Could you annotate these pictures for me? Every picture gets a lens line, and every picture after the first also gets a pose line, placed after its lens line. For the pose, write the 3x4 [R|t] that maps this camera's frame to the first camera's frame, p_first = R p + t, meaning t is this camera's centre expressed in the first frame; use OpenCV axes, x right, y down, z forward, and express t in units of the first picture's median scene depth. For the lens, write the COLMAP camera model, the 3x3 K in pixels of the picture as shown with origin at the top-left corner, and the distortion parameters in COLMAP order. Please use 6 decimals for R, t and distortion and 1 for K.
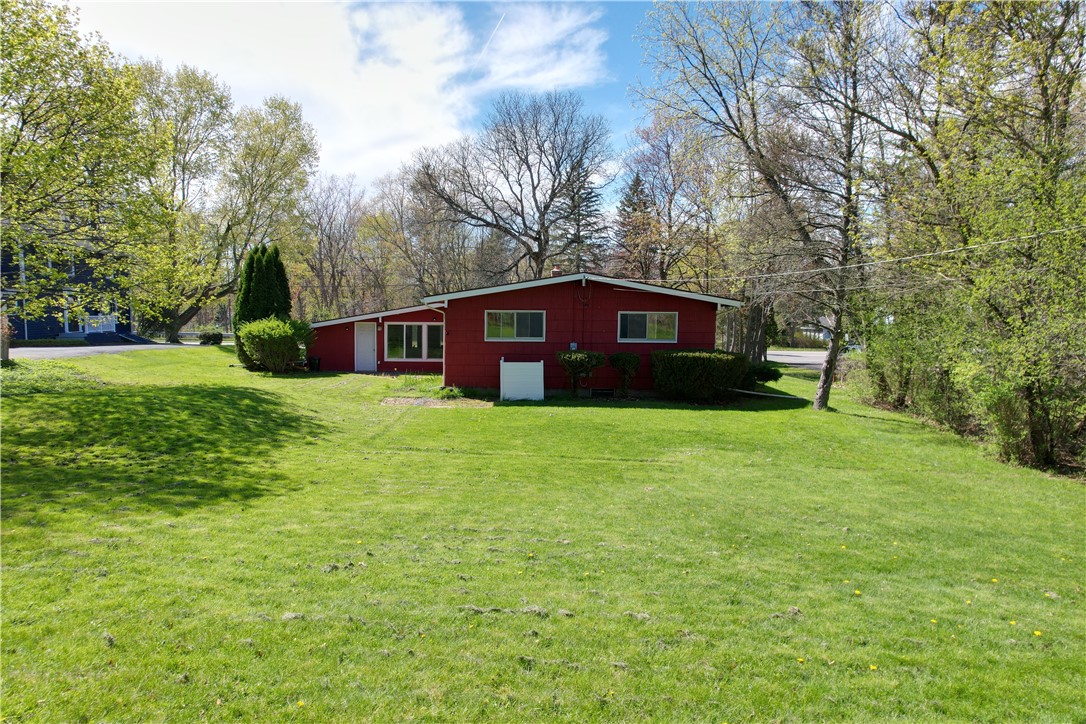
lens RADIAL K [[698.0, 0, 549.3], [0, 698.0, 369.1], [0, 0, 1]] dist [-0.100004, 0.086918]
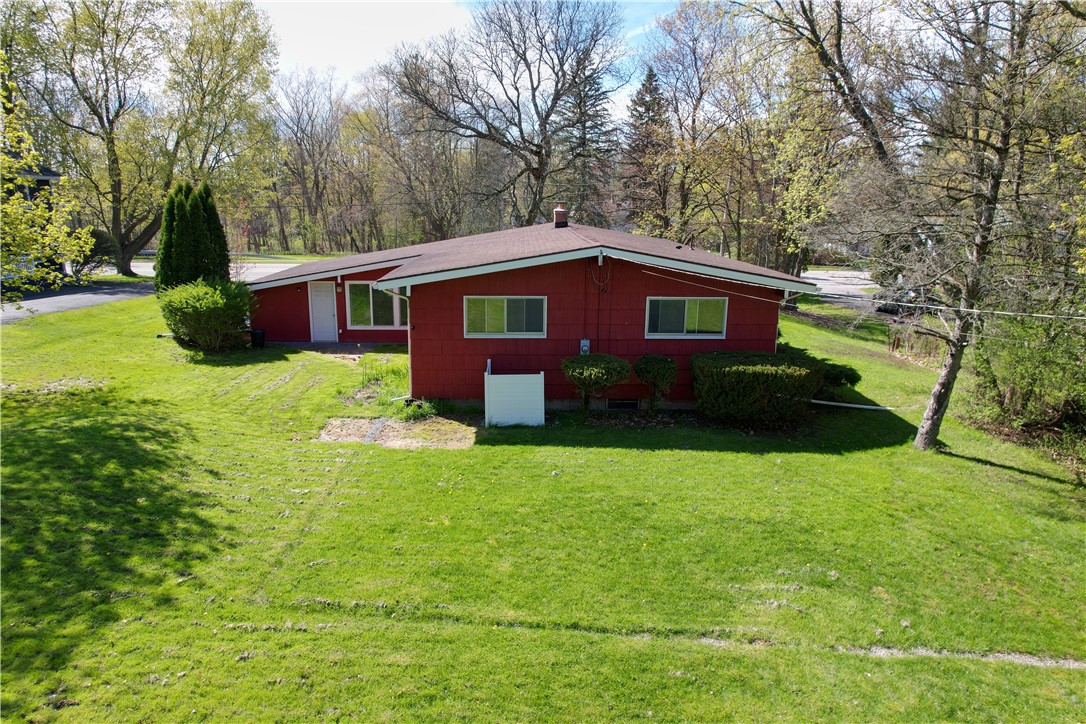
lens RADIAL K [[698.0, 0, 549.3], [0, 698.0, 369.1], [0, 0, 1]] dist [-0.100004, 0.086918]
pose [[0.999996, 0.000149, -0.002721, -0.000436], [0.000263, 0.988575, 0.150731, -0.056068], [0.002712, -0.150731, 0.988571, 0.128039]]
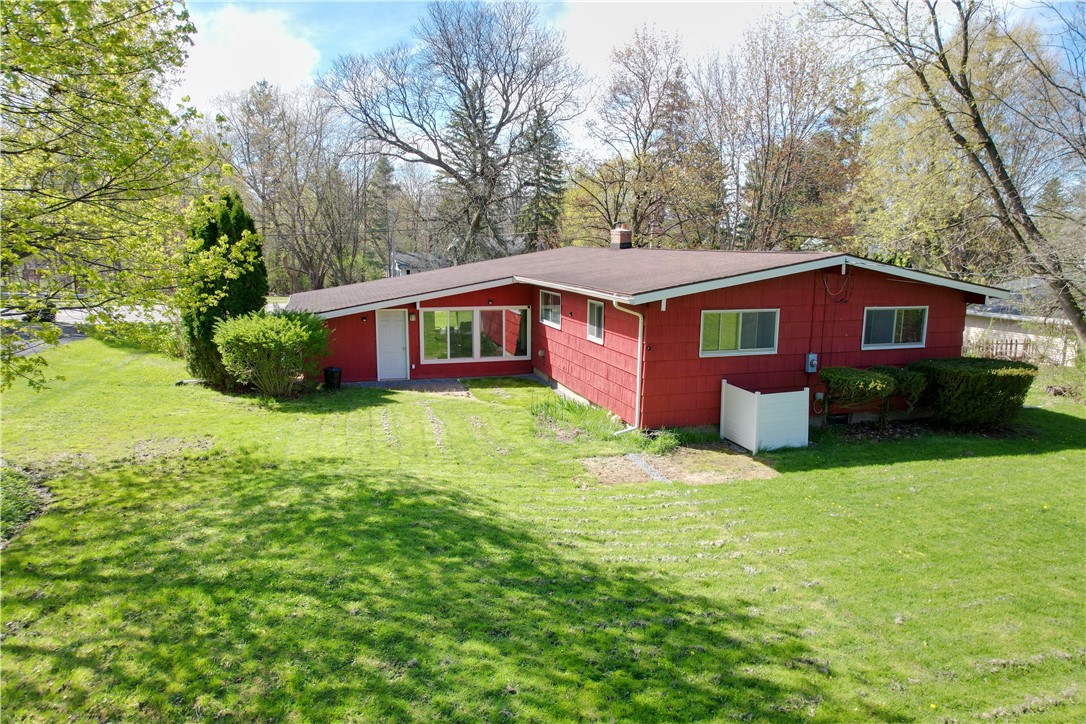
lens RADIAL K [[674.8, 0, 543.0], [0, 674.8, 362.0], [0, 0, 1]] dist [-0.033559, -0.000174]
pose [[0.964680, -0.047702, 0.259068, -0.190502], [0.025212, 0.995672, 0.089452, -0.045952], [-0.262214, -0.079761, 0.961708, 0.200376]]
